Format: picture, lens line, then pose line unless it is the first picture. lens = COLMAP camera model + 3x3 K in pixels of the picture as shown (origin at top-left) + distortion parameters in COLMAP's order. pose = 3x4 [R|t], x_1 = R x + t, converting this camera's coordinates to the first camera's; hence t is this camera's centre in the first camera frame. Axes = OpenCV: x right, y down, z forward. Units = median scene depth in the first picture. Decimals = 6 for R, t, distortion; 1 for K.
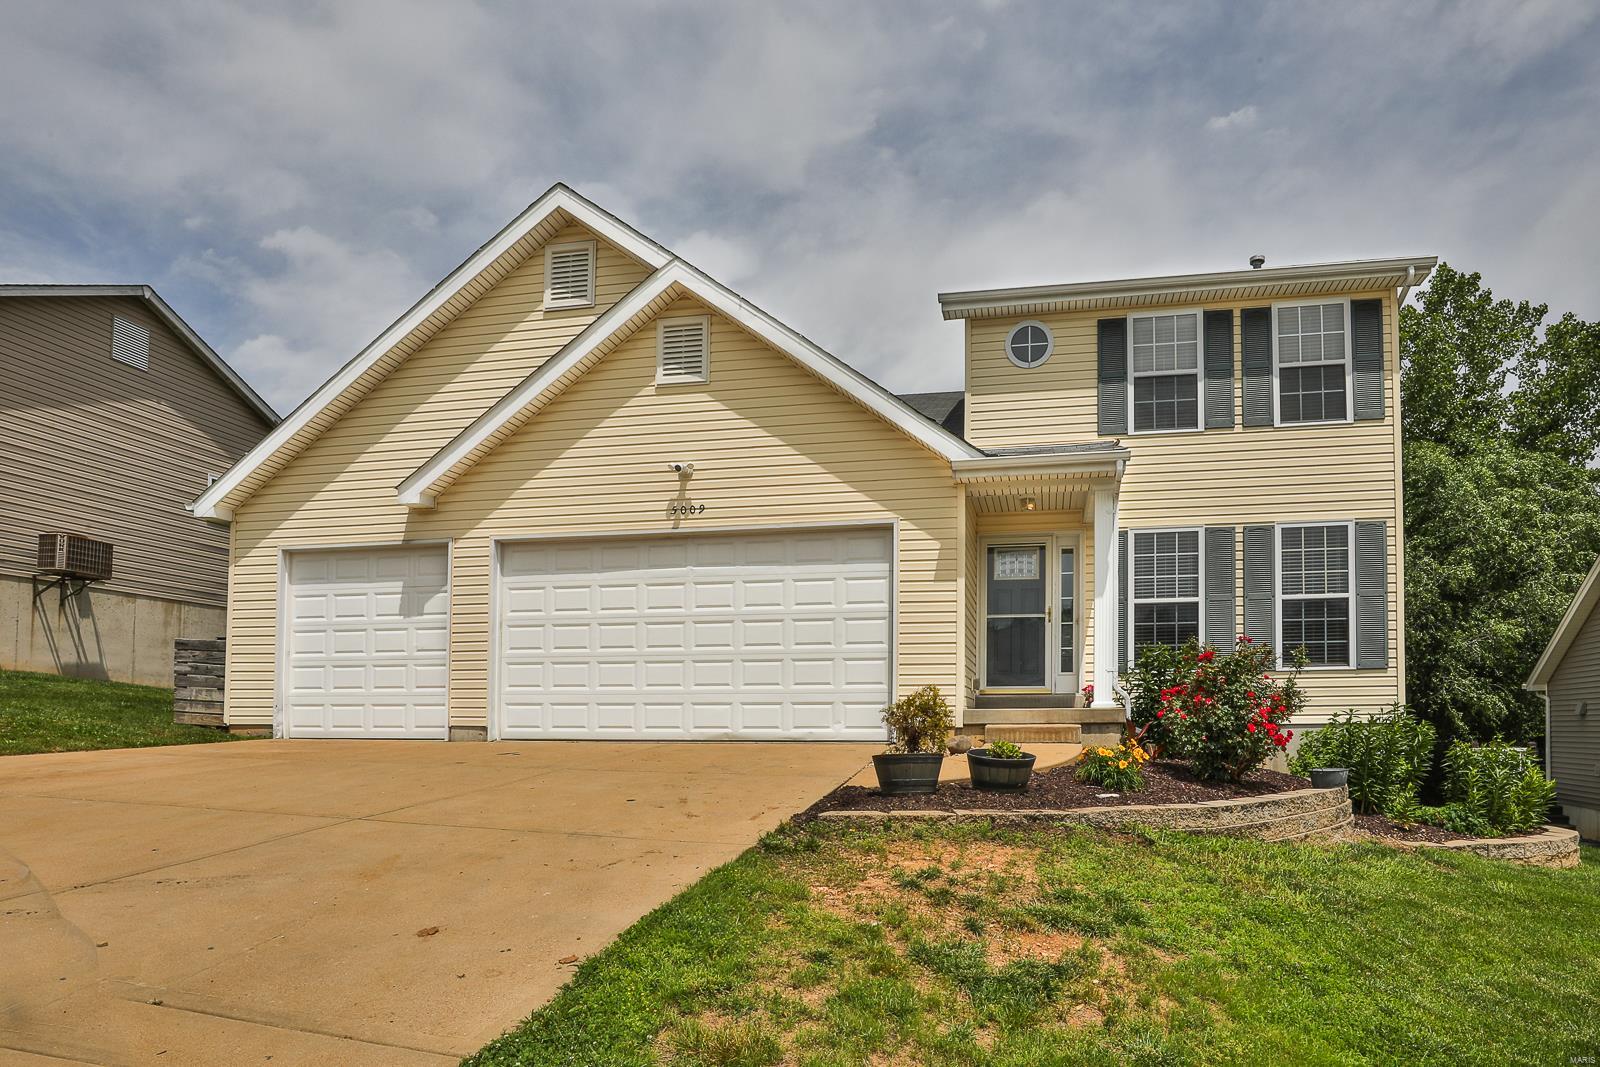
lens RADIAL K [[678.1, 0, 844.0], [0, 678.1, 679.9], [0, 0, 1]] dist [-0.016068, -0.000352]
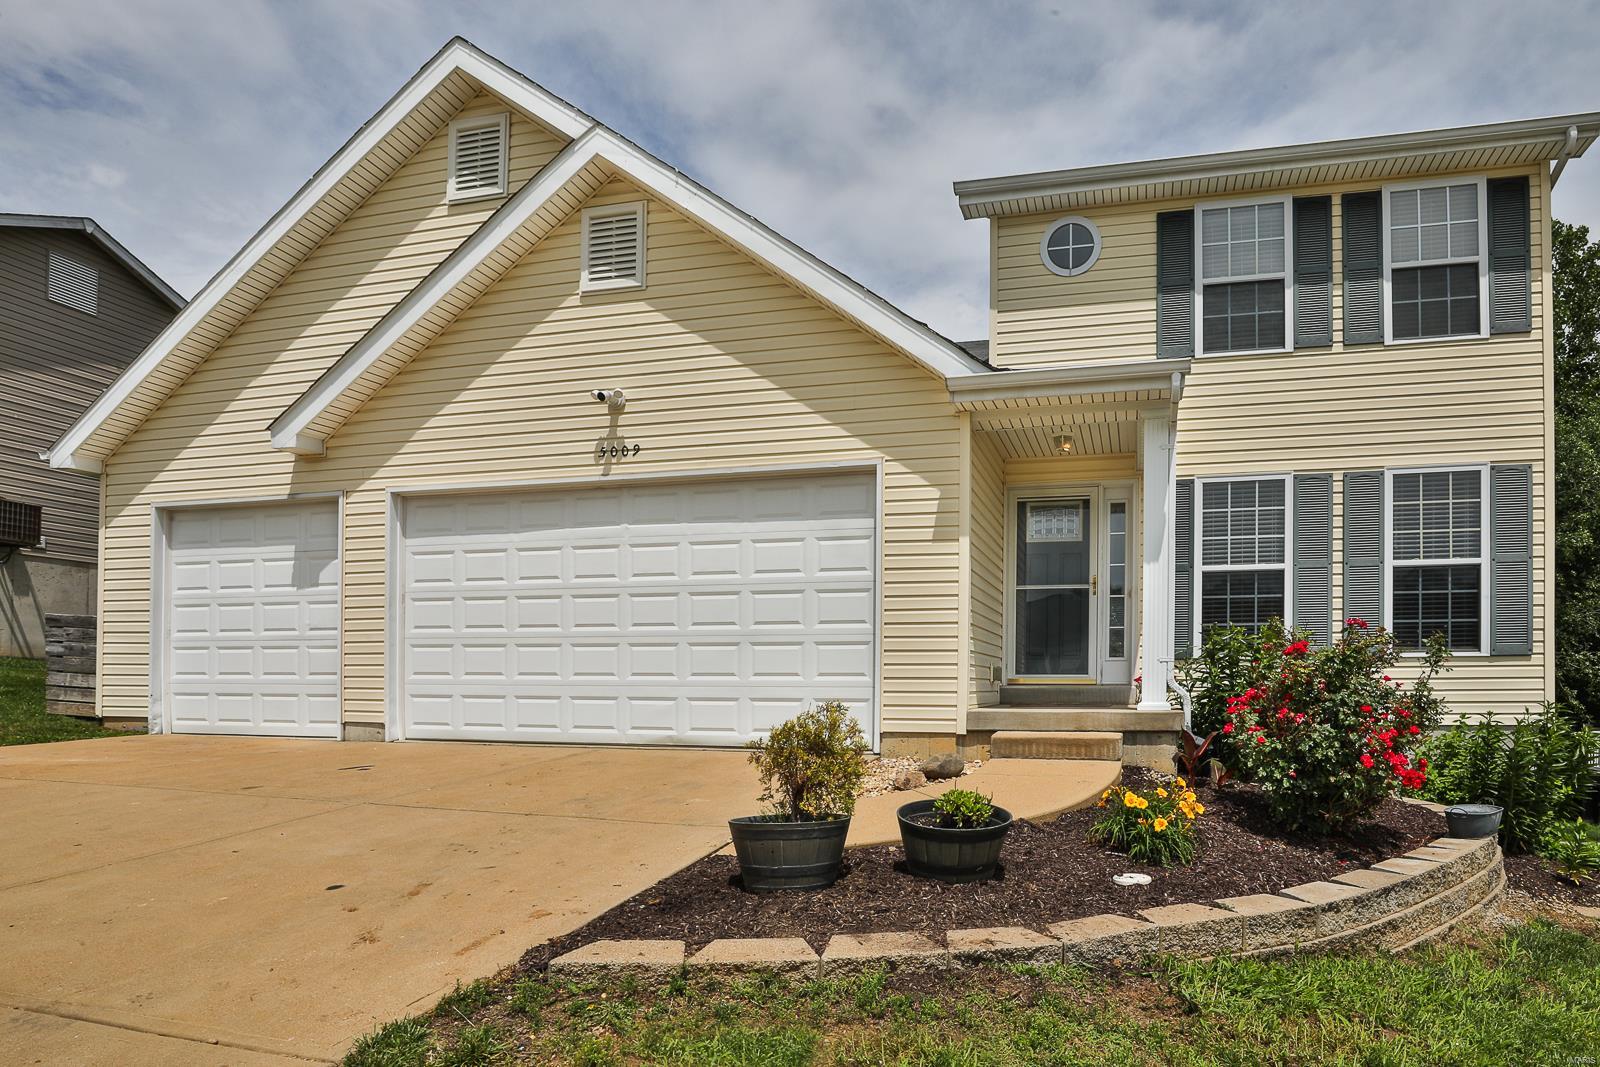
lens RADIAL K [[685.5, 0, 892.3], [0, 685.5, 656.9], [0, 0, 1]] dist [-0.017607, 0.000981]
pose [[0.999313, 0.004077, -0.036826, 0.108637], [-0.003788, 0.999961, 0.007922, -0.019900], [0.036857, -0.007777, 0.999290, 0.208886]]
